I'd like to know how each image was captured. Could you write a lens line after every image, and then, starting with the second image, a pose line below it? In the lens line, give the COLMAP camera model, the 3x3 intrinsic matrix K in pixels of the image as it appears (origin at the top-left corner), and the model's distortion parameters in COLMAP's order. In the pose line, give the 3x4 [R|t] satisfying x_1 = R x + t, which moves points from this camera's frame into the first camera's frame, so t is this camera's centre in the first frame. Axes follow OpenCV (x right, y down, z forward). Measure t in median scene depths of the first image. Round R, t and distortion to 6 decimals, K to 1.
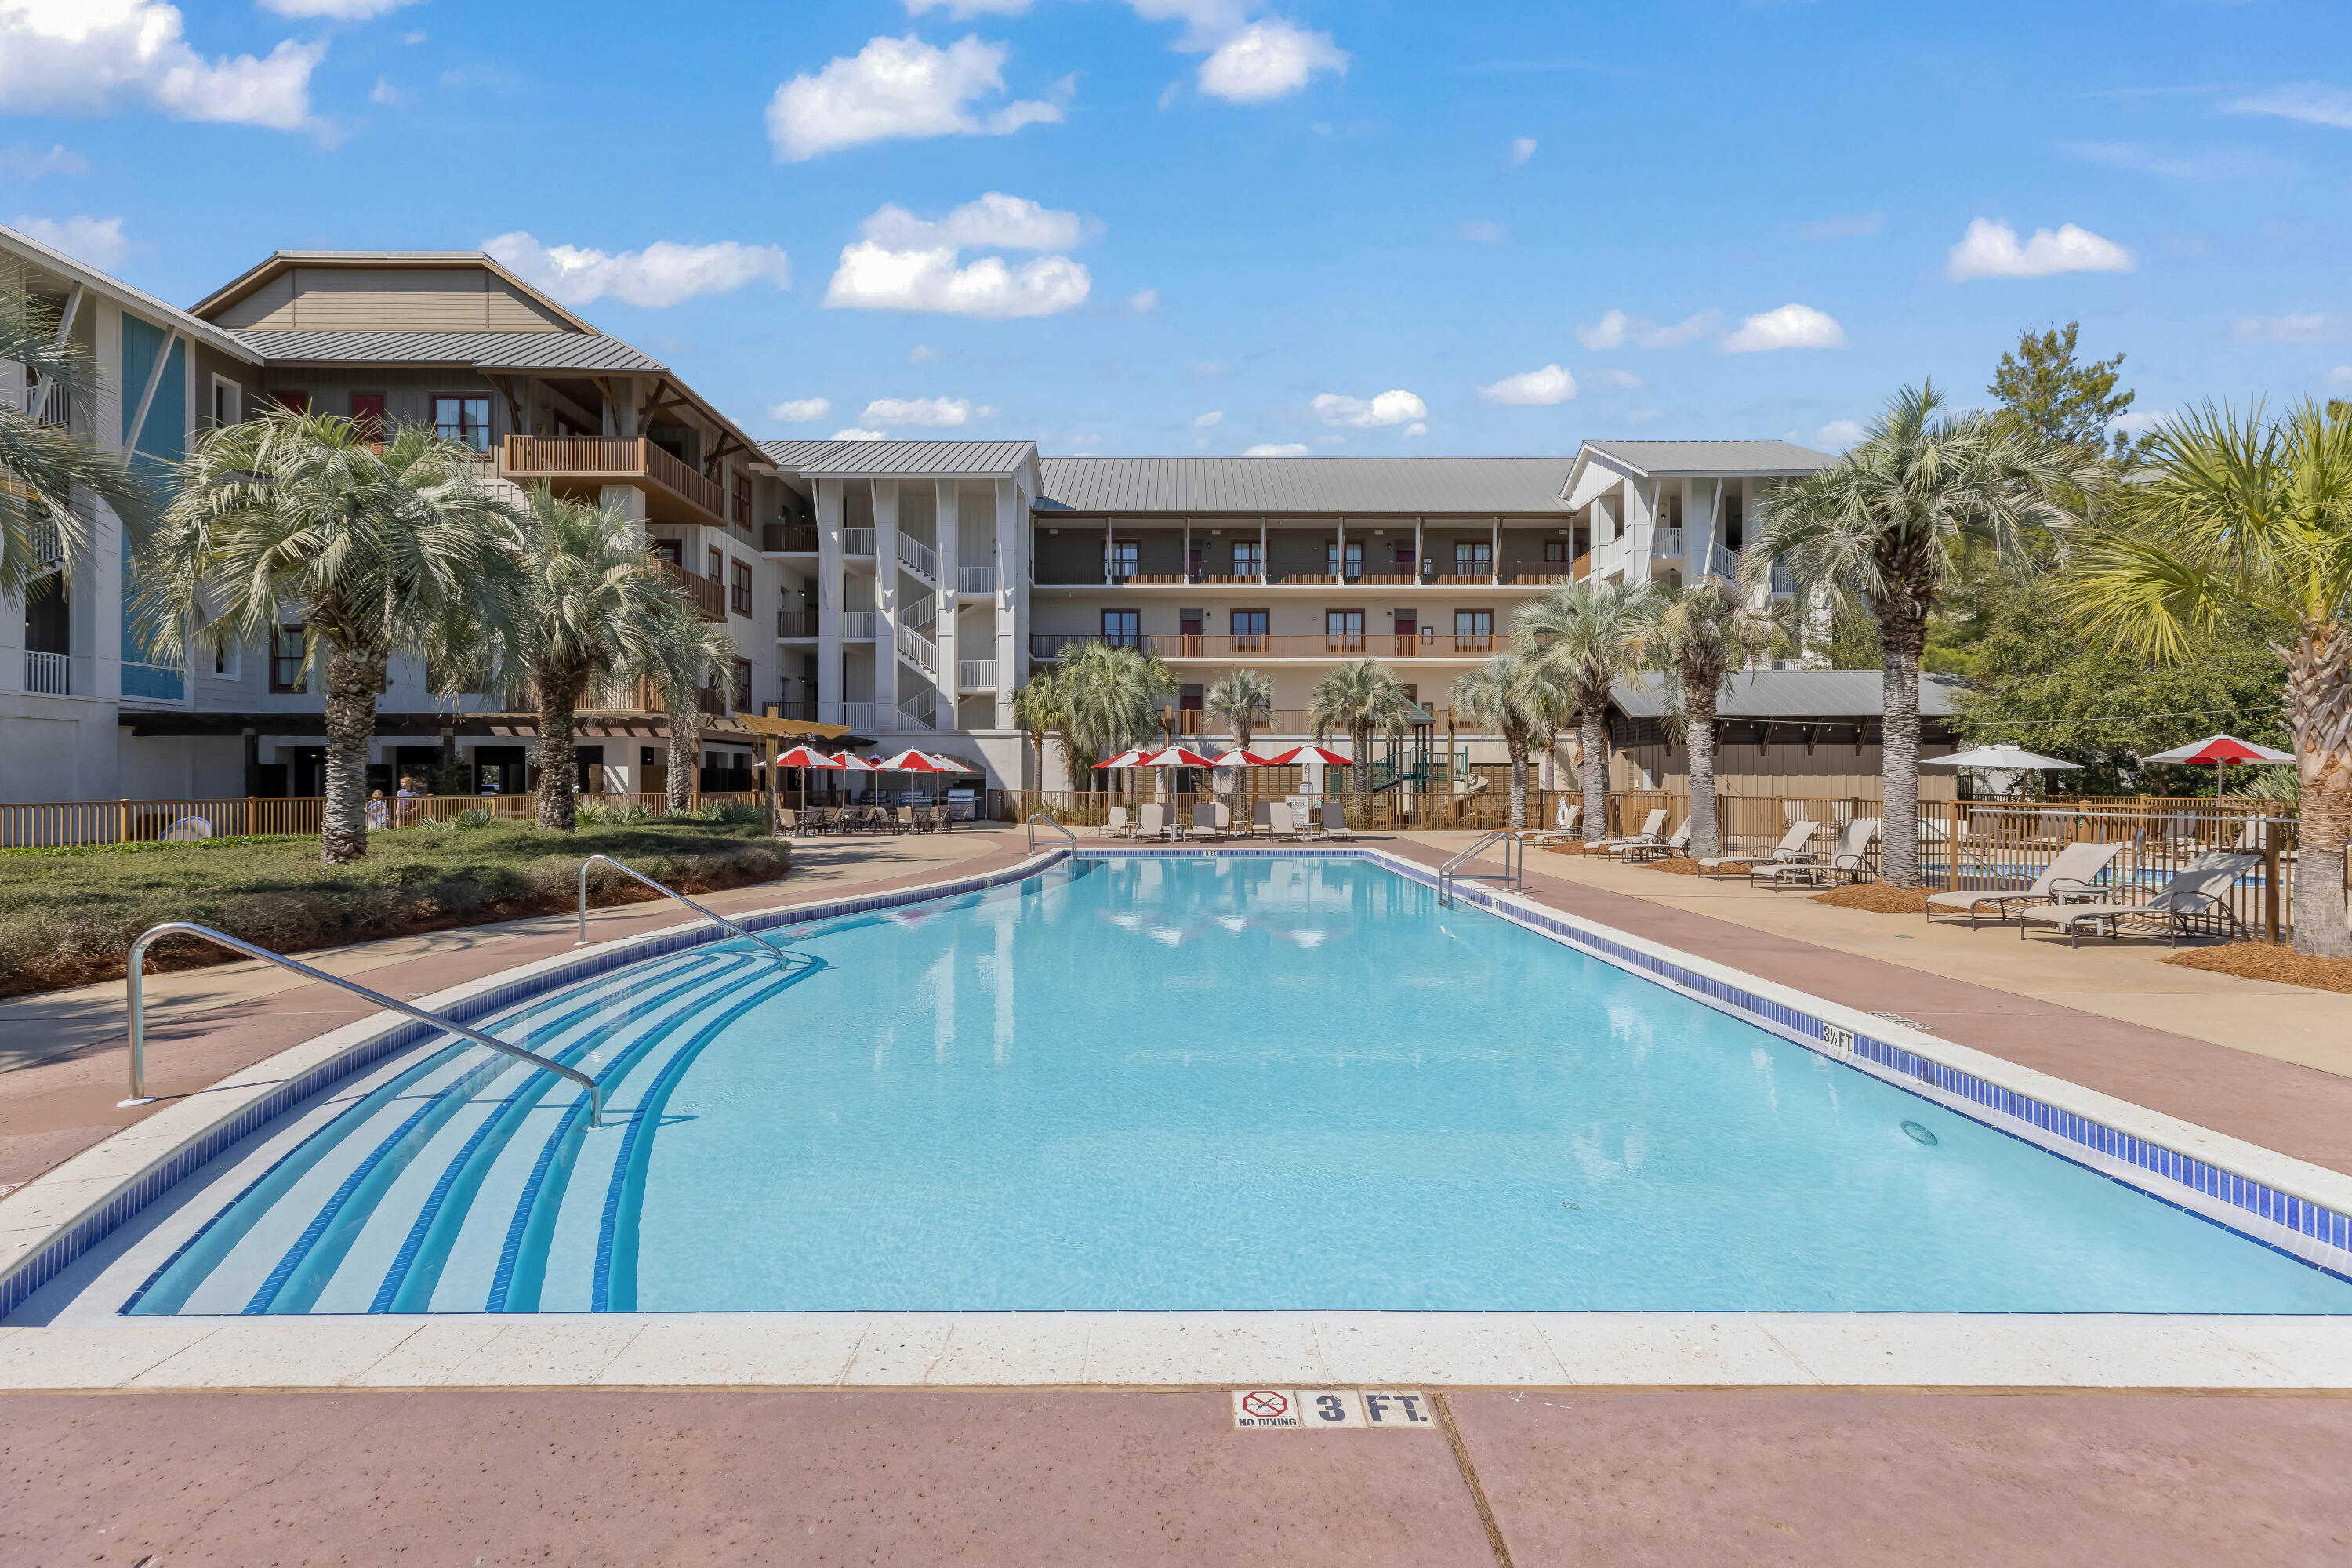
lens RADIAL K [[1037.8, 0, 1176.0], [0, 1037.8, 784.0], [0, 0, 1]] dist [0.001323, 0.000250]
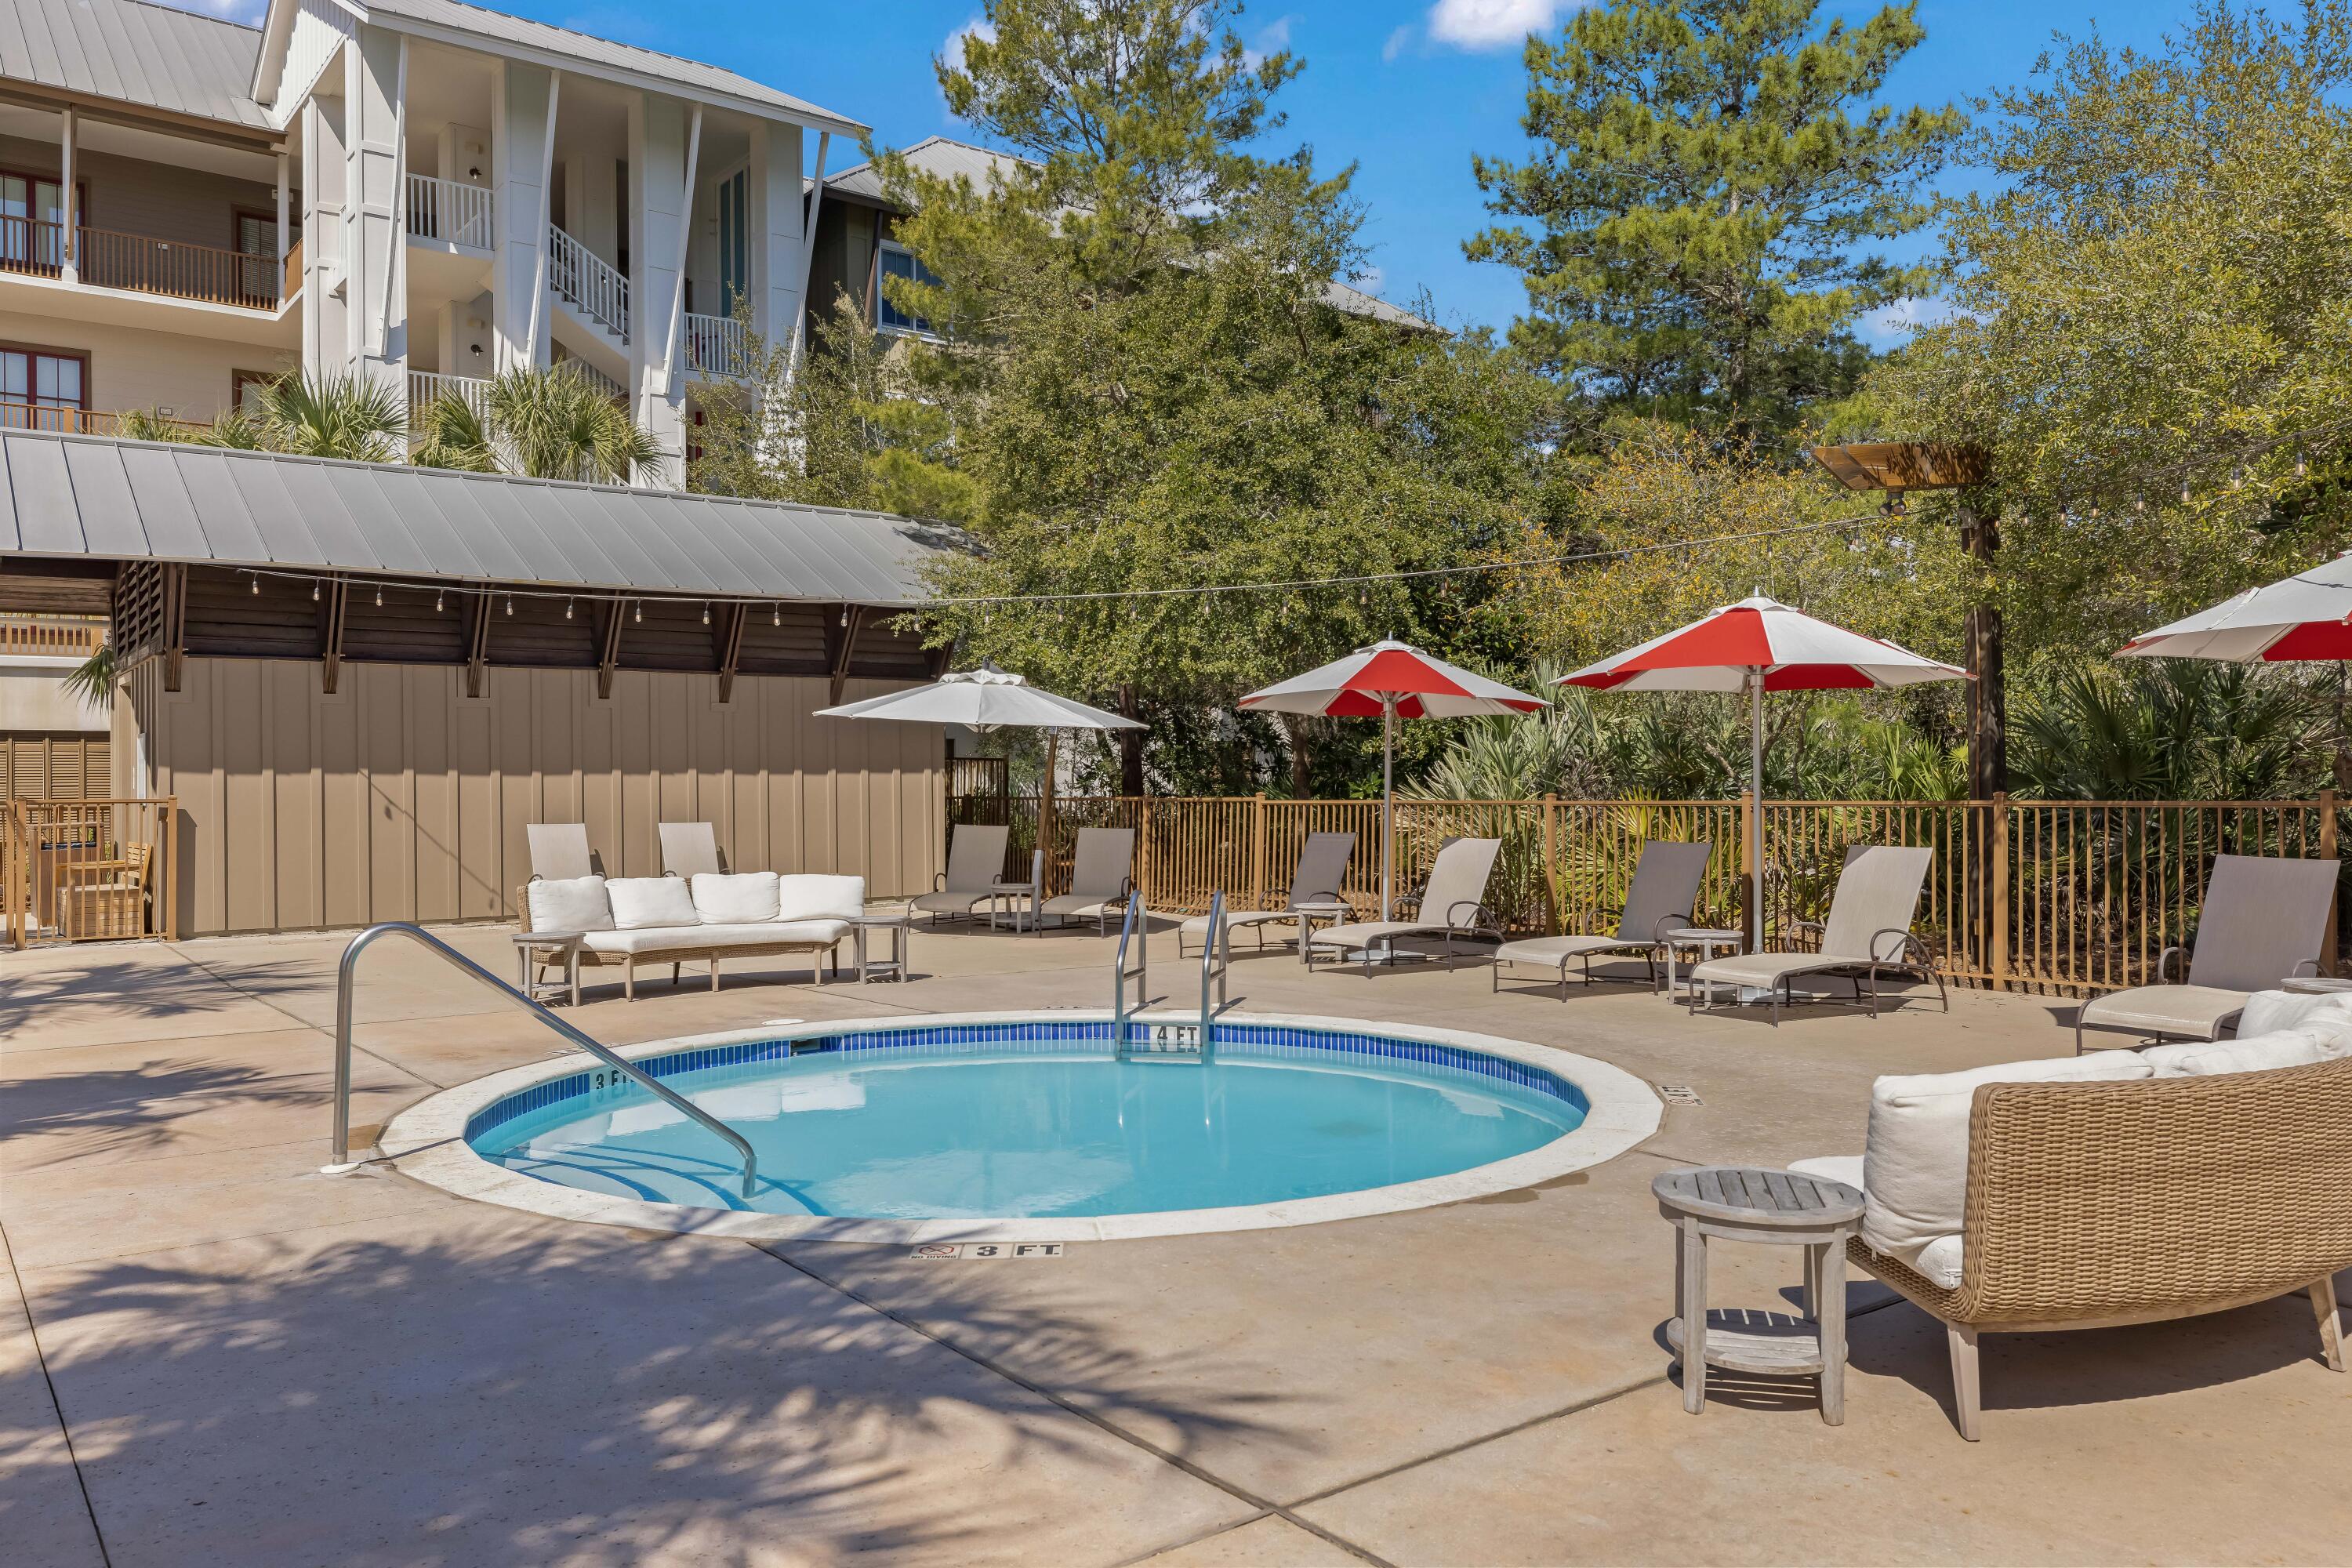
lens RADIAL K [[1838.4, 0, 1176.0], [0, 1838.4, 784.0], [0, 0, 1]] dist [0.000393, -0.000628]
pose [[0.780073, -0.007247, 0.625646, 0.401235], [0.010749, 0.999941, -0.001820, 0.006712], [-0.625596, 0.008145, 0.780105, 0.402206]]
